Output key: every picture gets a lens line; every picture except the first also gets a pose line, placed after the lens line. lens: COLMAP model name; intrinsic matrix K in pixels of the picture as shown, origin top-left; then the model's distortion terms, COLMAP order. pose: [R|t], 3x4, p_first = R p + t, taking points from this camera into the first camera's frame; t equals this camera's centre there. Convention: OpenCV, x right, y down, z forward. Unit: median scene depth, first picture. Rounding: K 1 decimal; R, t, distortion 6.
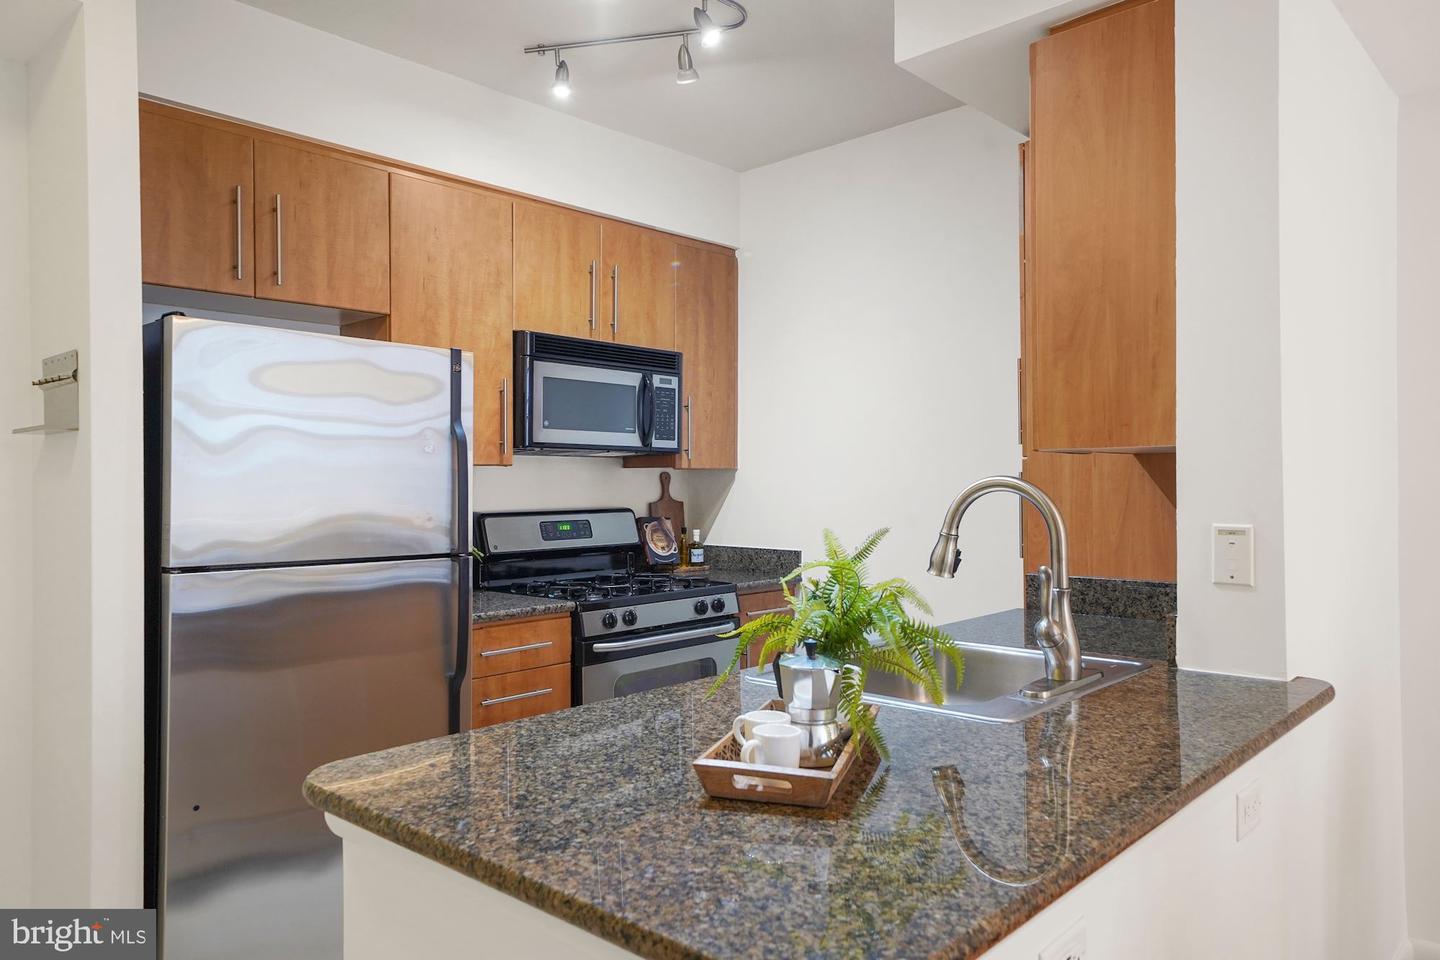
lens RADIAL K [[986.8, 0, 723.2], [0, 986.8, 478.6], [0, 0, 1]] dist [0.025137, 0.000708]
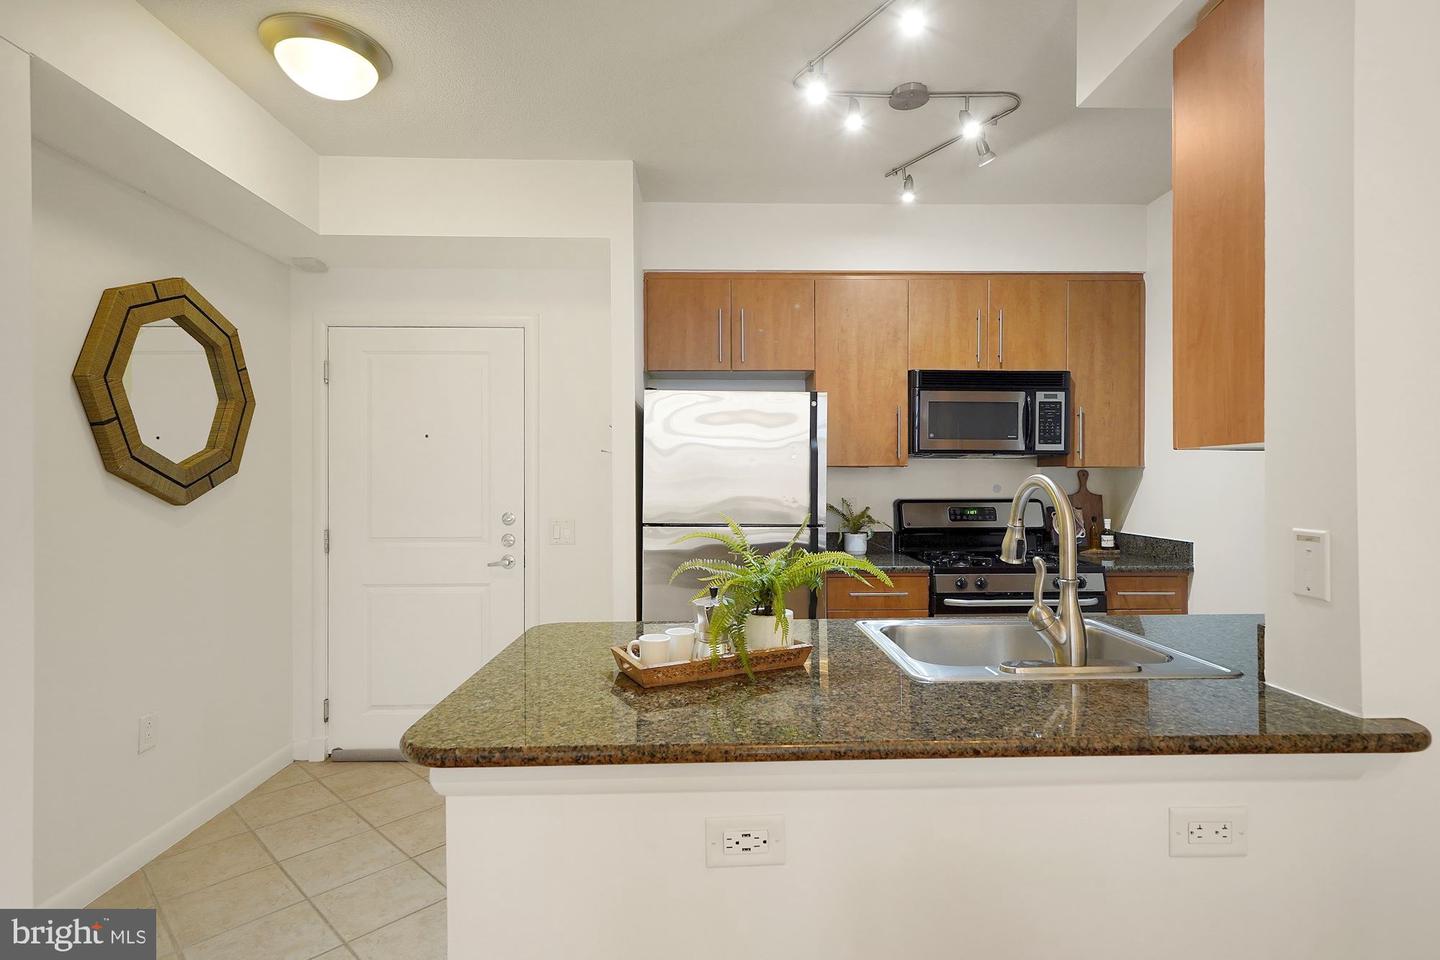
lens RADIAL K [[716.6, 0, 728.8], [0, 716.6, 476.7], [0, 0, 1]] dist [0.015559, -0.000758]
pose [[0.701556, 0.001241, -0.712613, 0.321896], [0.001076, 0.999995, 0.002801, -0.001655], [0.712614, -0.002732, 0.701551, 0.095693]]
